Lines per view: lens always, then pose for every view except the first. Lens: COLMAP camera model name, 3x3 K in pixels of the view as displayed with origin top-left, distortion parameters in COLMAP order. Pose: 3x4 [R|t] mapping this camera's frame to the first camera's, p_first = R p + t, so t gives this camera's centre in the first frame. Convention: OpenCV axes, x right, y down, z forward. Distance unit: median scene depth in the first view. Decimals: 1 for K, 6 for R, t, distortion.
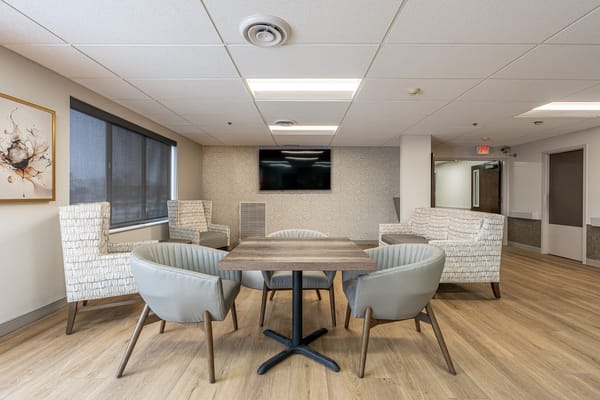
lens RADIAL K [[273.1, 0, 300.5], [0, 273.1, 197.8], [0, 0, 1]] dist [-0.005940, 0.001702]
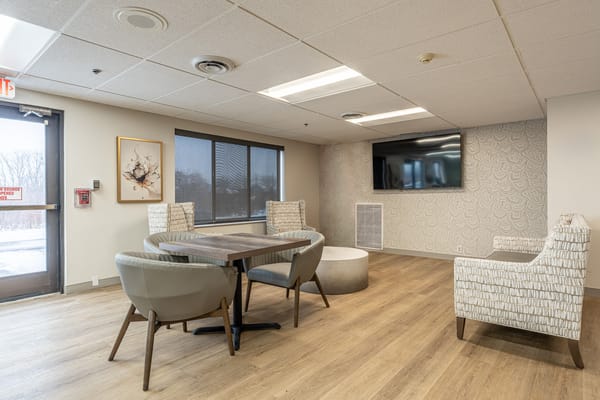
lens RADIAL K [[337.4, 0, 298.7], [0, 337.4, 200.7], [0, 0, 1]] dist [-0.002698, -0.001308]
pose [[0.763848, 0.000555, -0.645396, 0.745796], [0.002907, 0.999987, 0.004301, 0.001609], [0.645390, -0.005162, 0.763836, 0.052296]]
